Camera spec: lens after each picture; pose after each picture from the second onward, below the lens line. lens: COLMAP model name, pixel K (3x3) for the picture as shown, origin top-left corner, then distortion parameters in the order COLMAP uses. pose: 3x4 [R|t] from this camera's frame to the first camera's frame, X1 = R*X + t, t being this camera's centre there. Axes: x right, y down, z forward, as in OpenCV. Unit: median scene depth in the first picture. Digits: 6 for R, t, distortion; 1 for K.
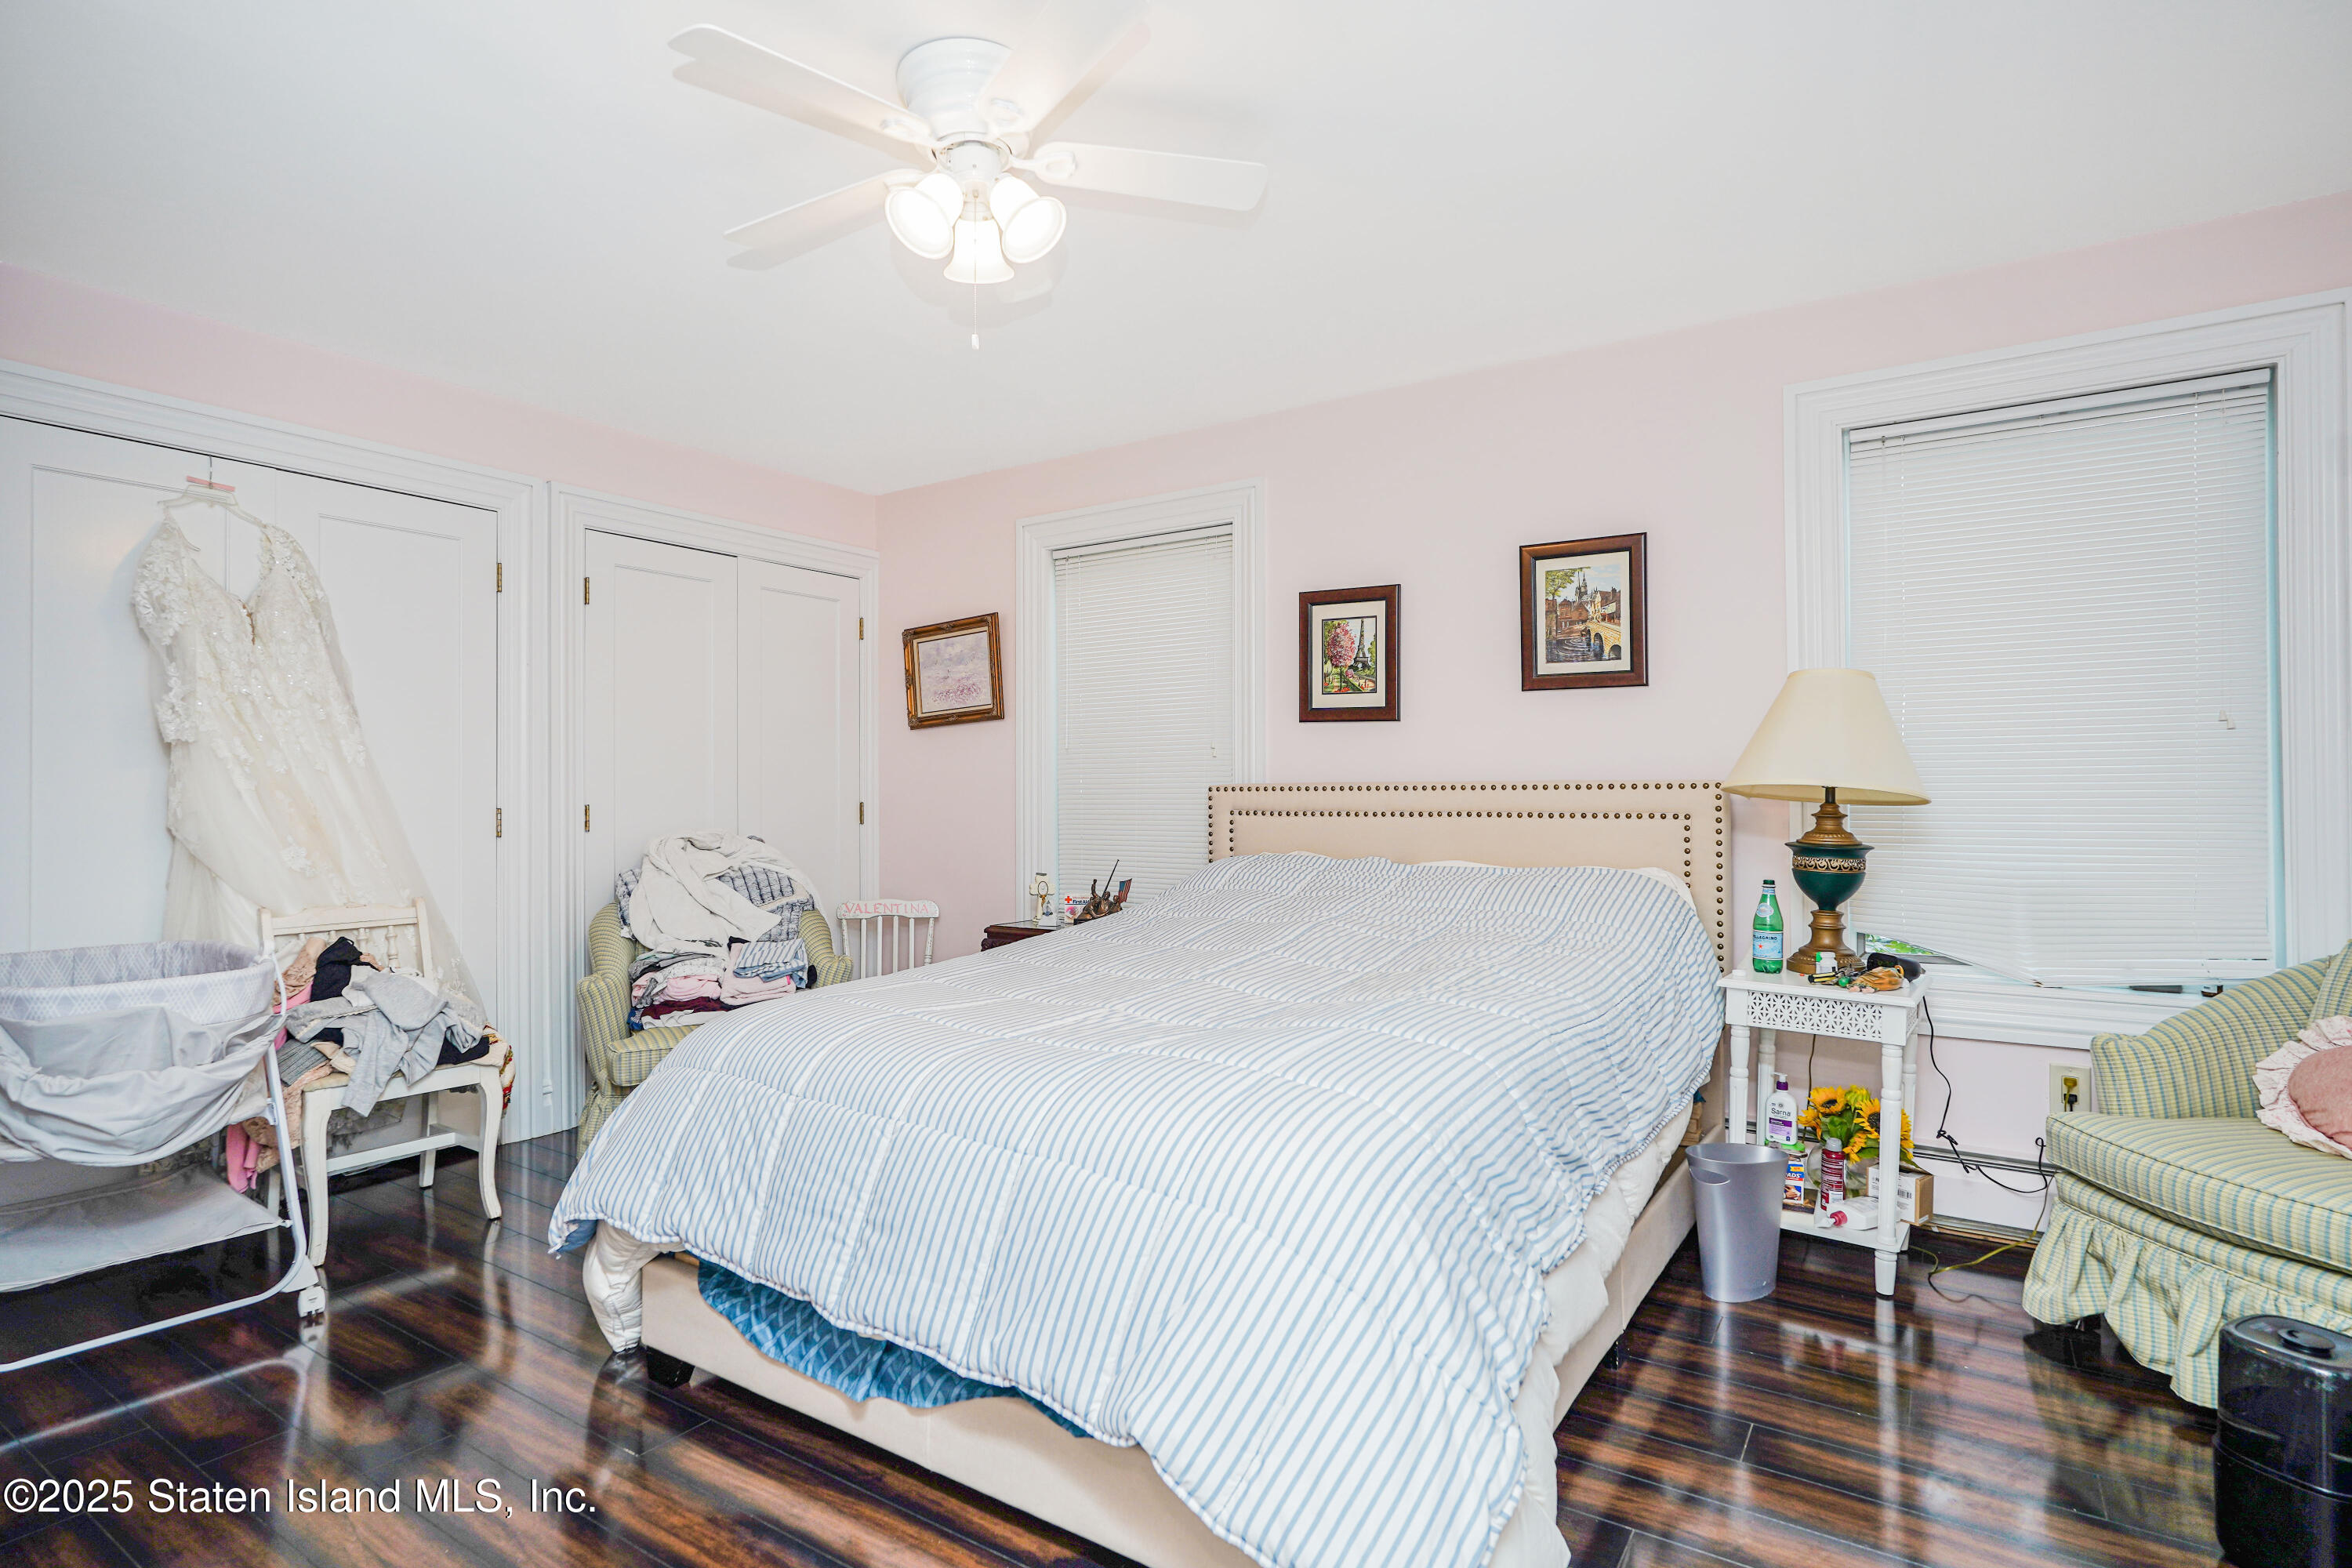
lens RADIAL K [[1251.9, 0, 1176.0], [0, 1251.9, 784.0], [0, 0, 1]] dist [0.017904, 0.000262]
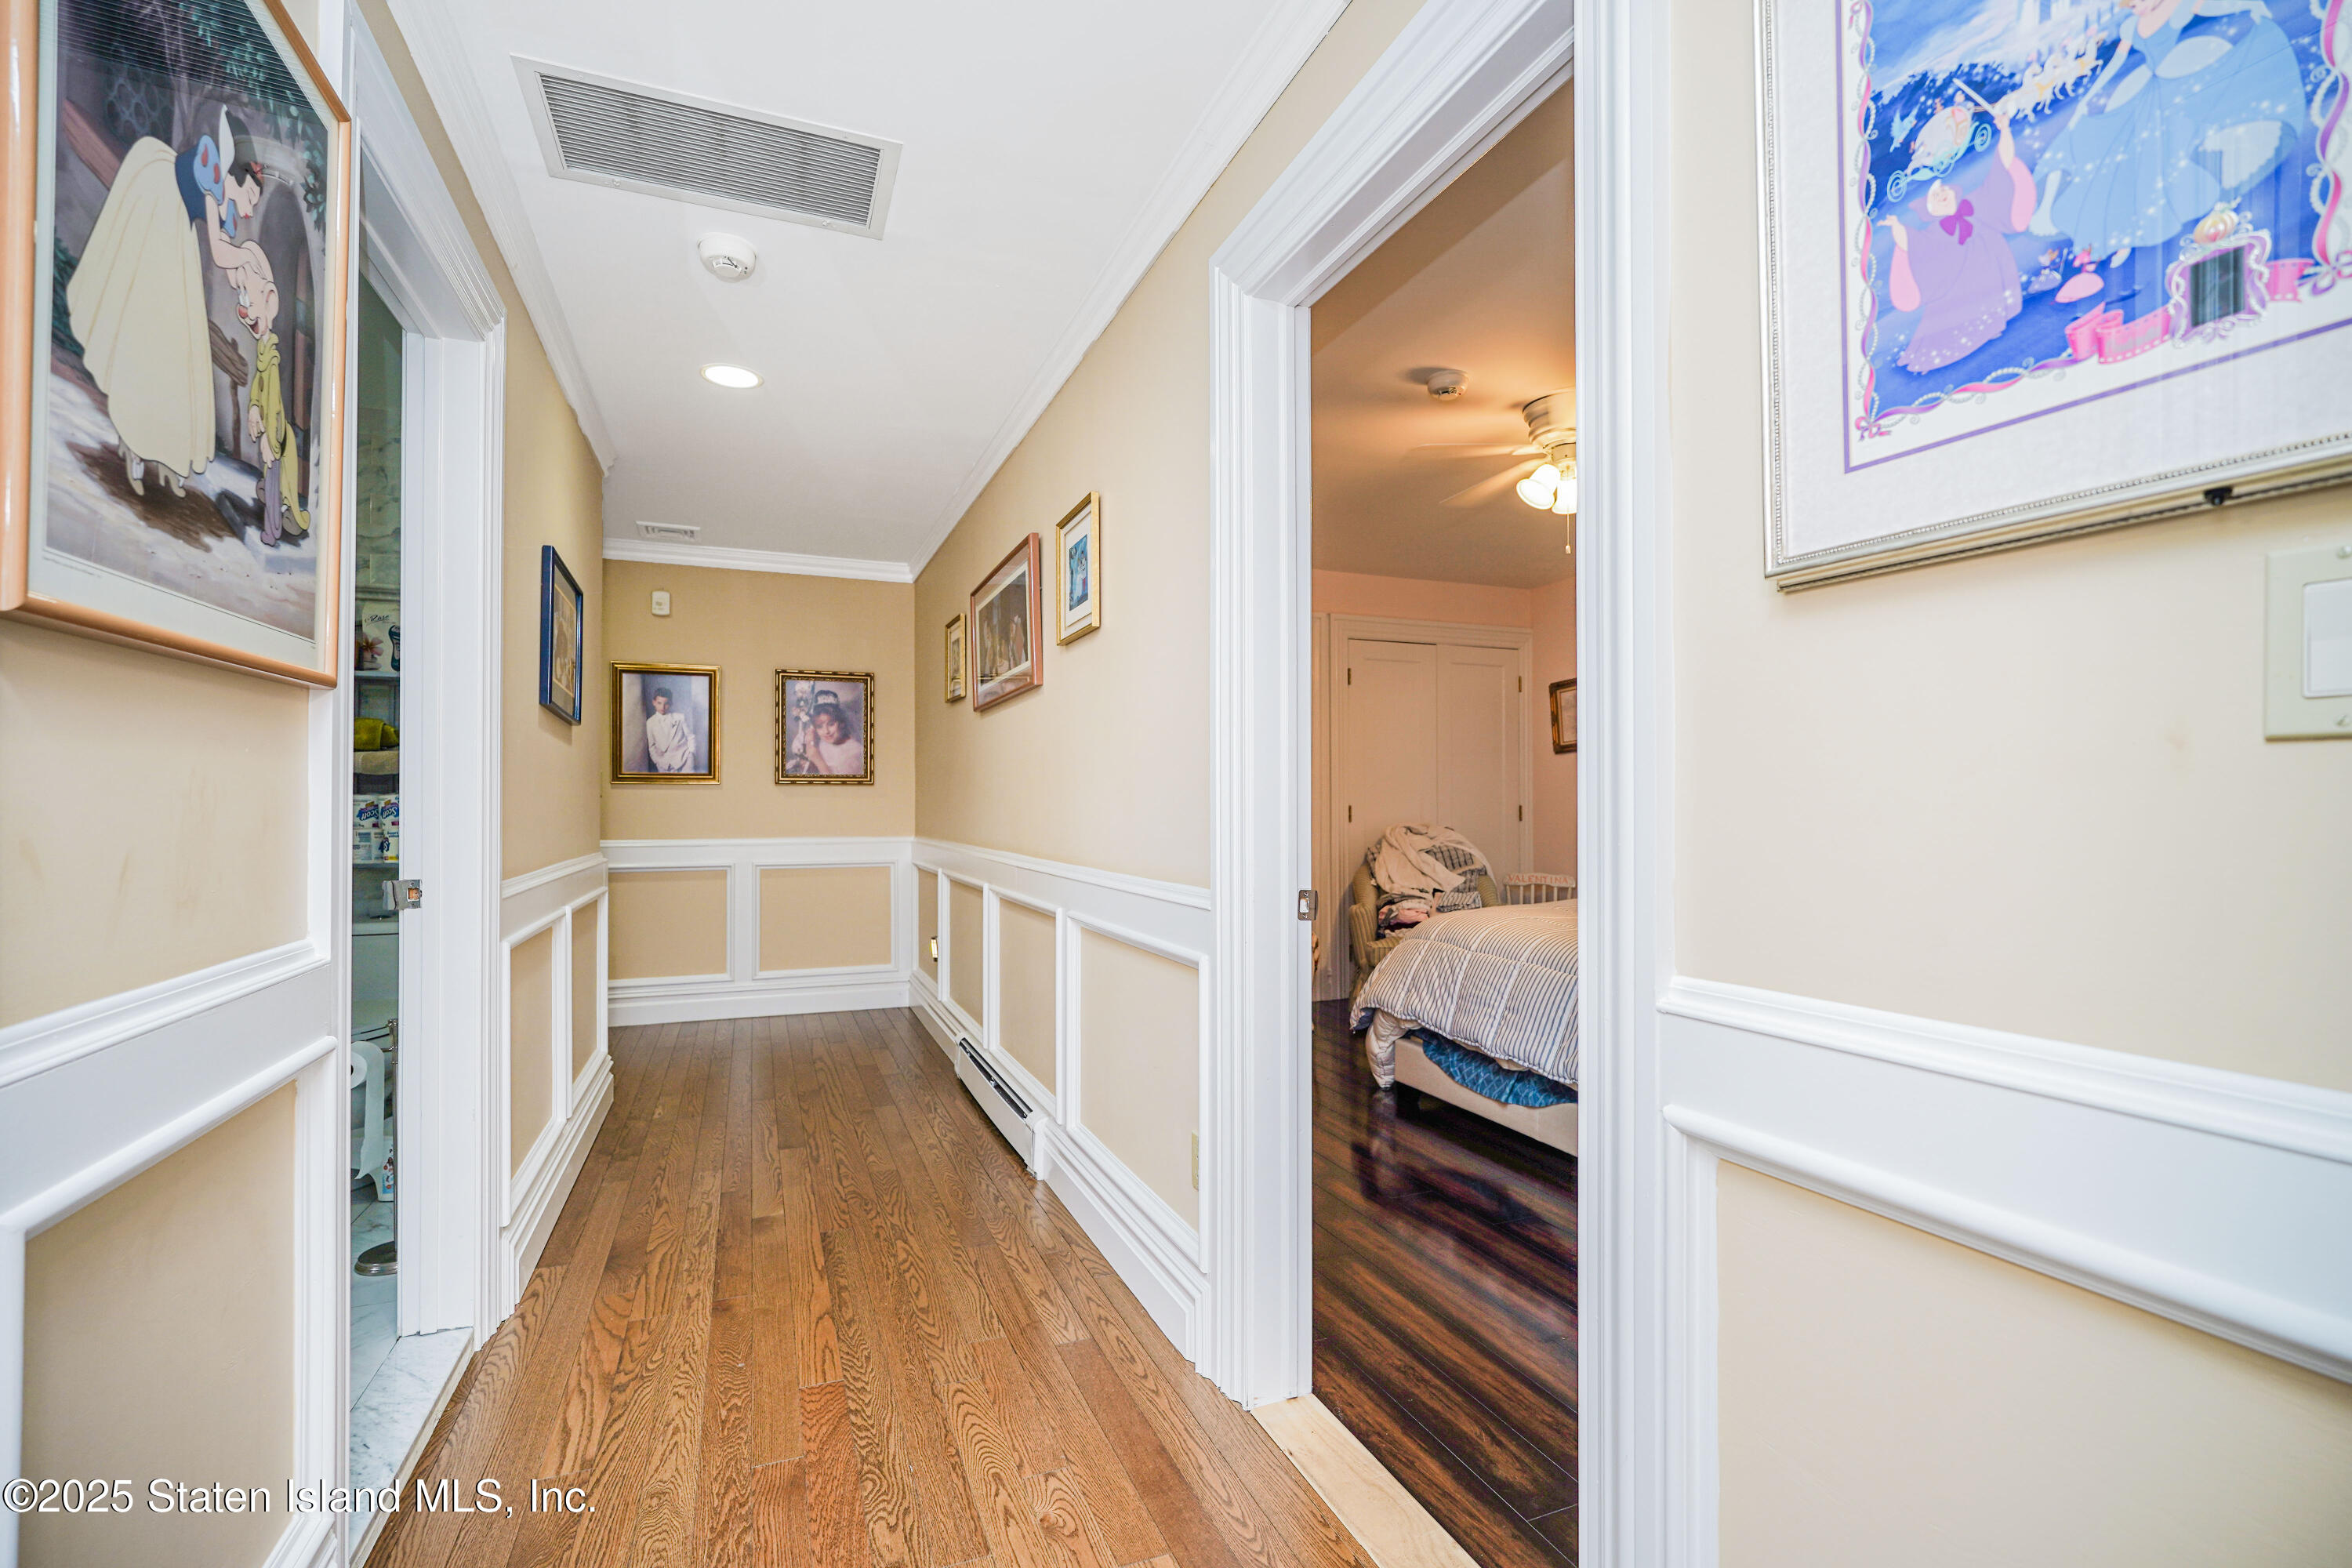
lens RADIAL K [[1056.0, 0, 1176.0], [0, 1056.0, 784.0], [0, 0, 1]] dist [-0.014070, 0.009505]
pose [[0.839951, -0.005371, -0.542635, 0.110139], [0.000370, 0.999956, -0.009324, 0.000985], [0.542662, 0.007631, 0.839917, -0.343313]]
